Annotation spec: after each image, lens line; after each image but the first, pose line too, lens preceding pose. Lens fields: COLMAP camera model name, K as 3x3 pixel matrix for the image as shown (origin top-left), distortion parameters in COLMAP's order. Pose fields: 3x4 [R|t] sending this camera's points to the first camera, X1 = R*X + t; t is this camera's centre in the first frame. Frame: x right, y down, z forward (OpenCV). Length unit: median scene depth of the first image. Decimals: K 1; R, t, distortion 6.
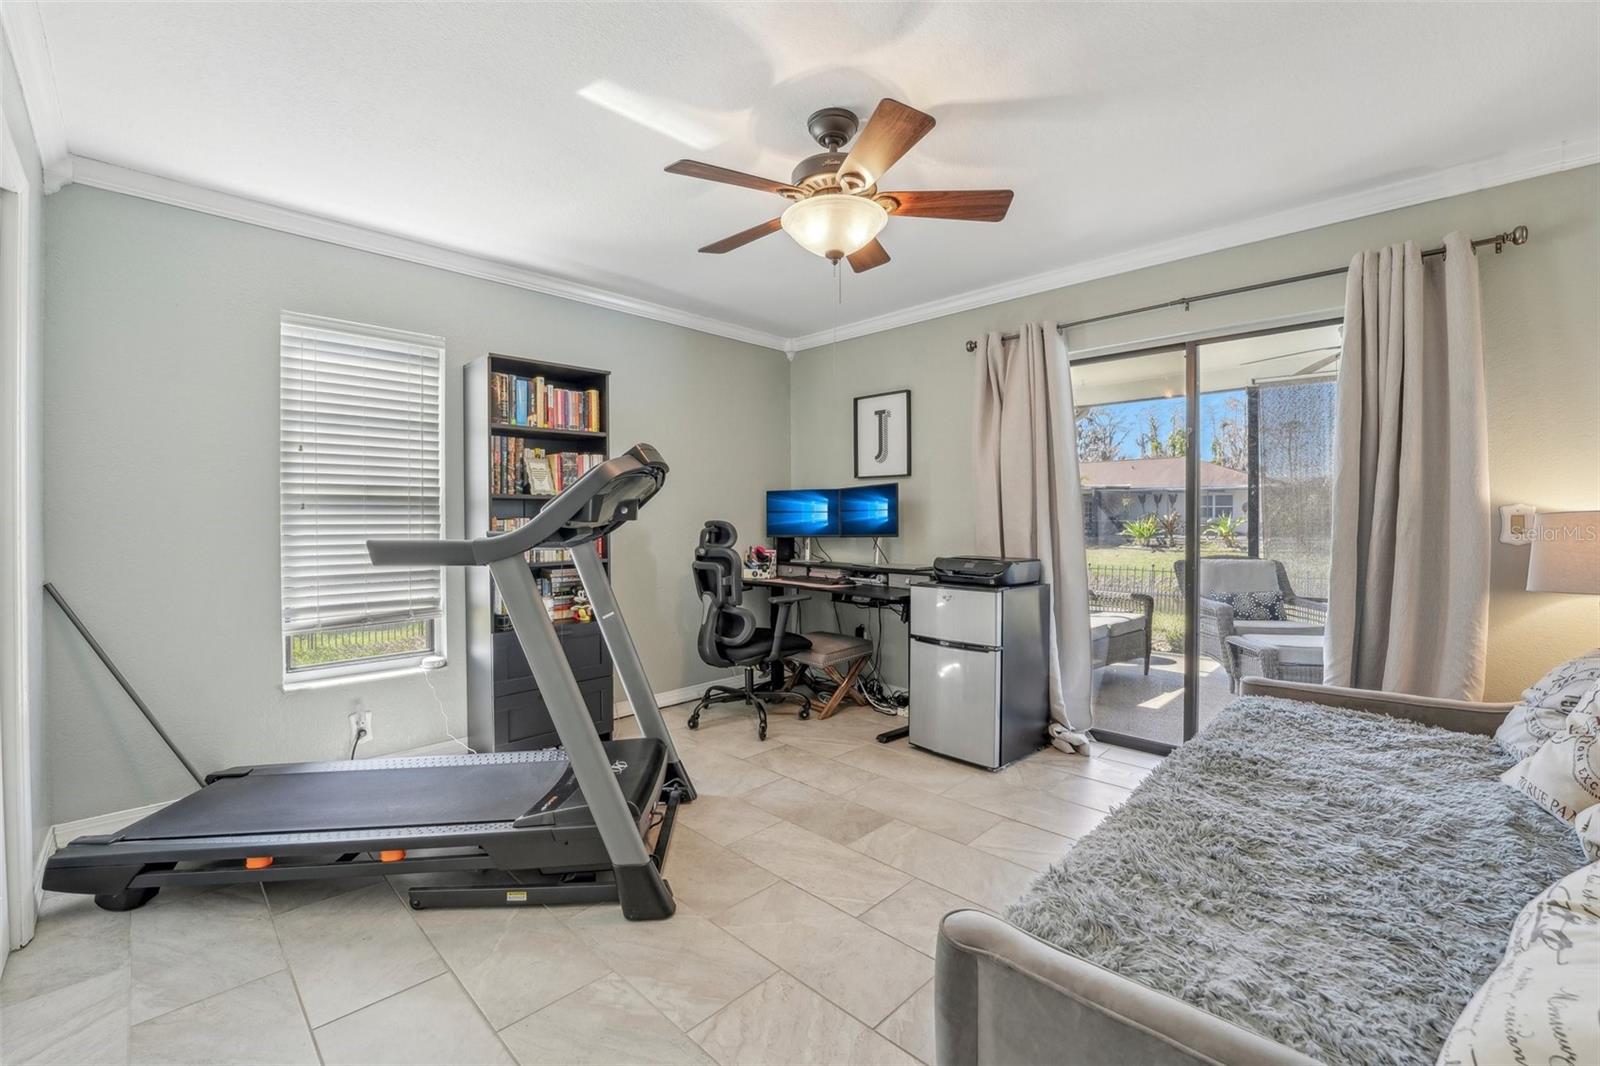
lens RADIAL K [[665.7, 0, 785.6], [0, 665.7, 527.9], [0, 0, 1]] dist [-0.025834, 0.000024]
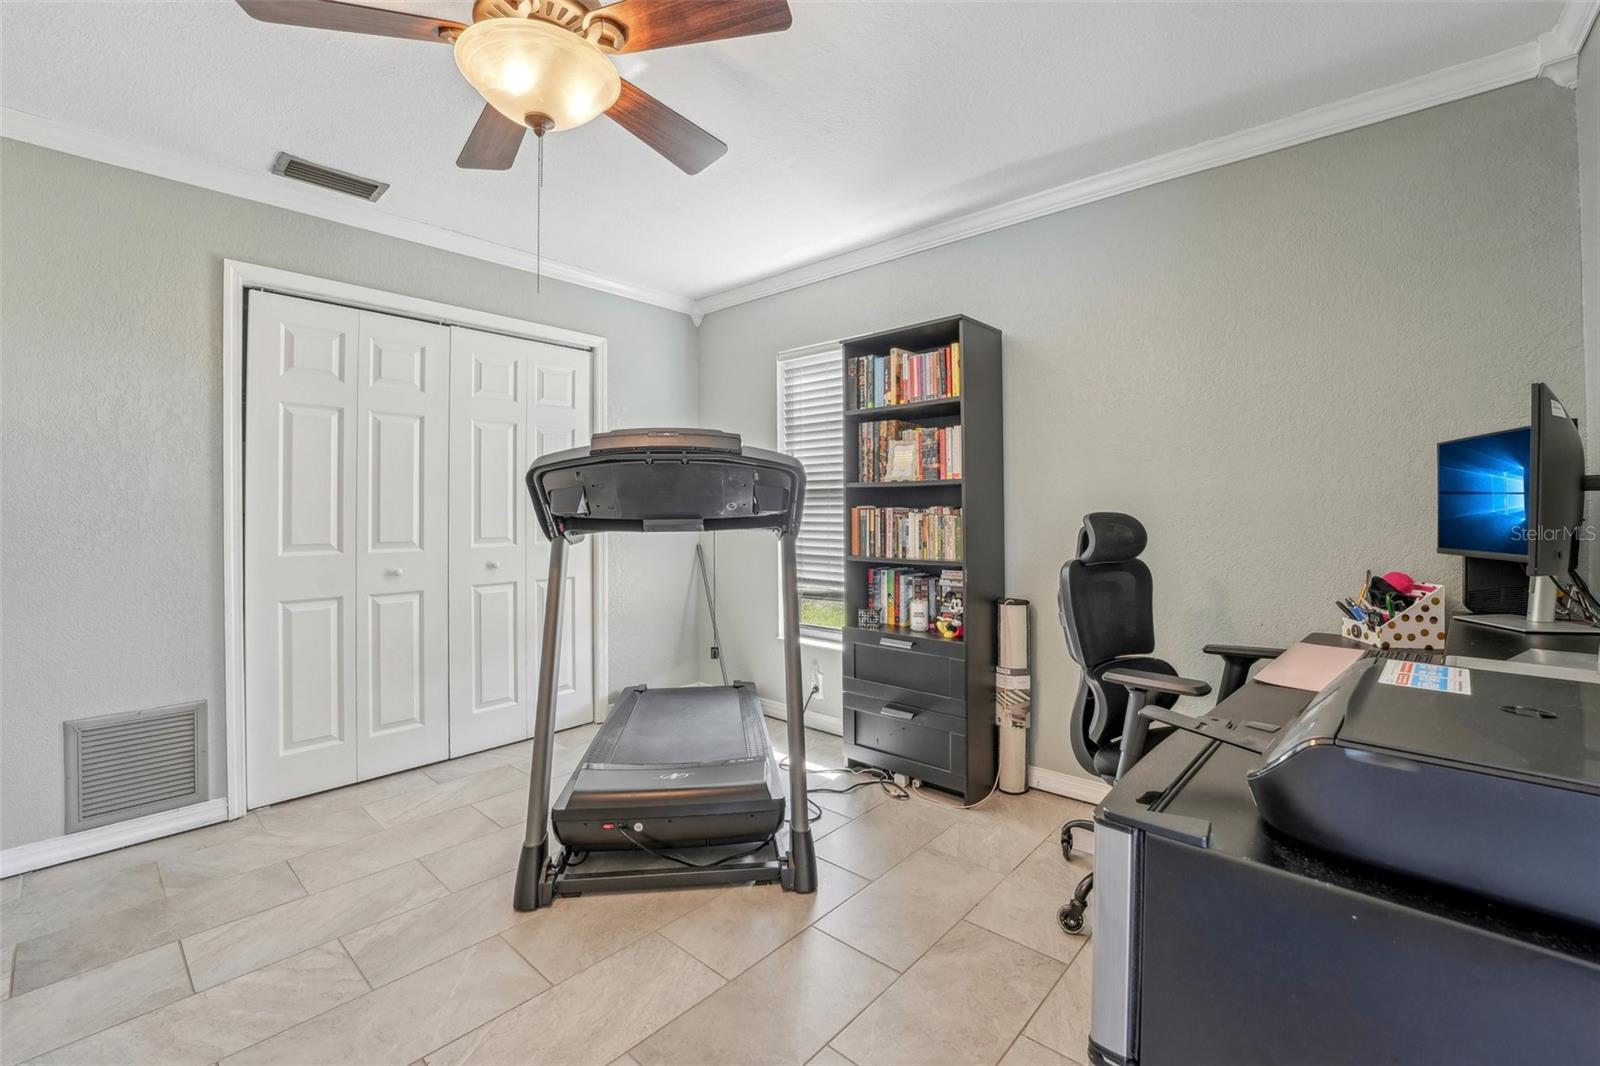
lens RADIAL K [[674.6, 0, 799.5], [0, 674.6, 509.1], [0, 0, 1]] dist [-0.018895, 0.000106]
pose [[0.065356, 0.001738, -0.997861, 0.518232], [-0.013858, 0.999904, 0.000834, -0.012205], [0.997766, 0.013773, 0.065374, 0.818412]]
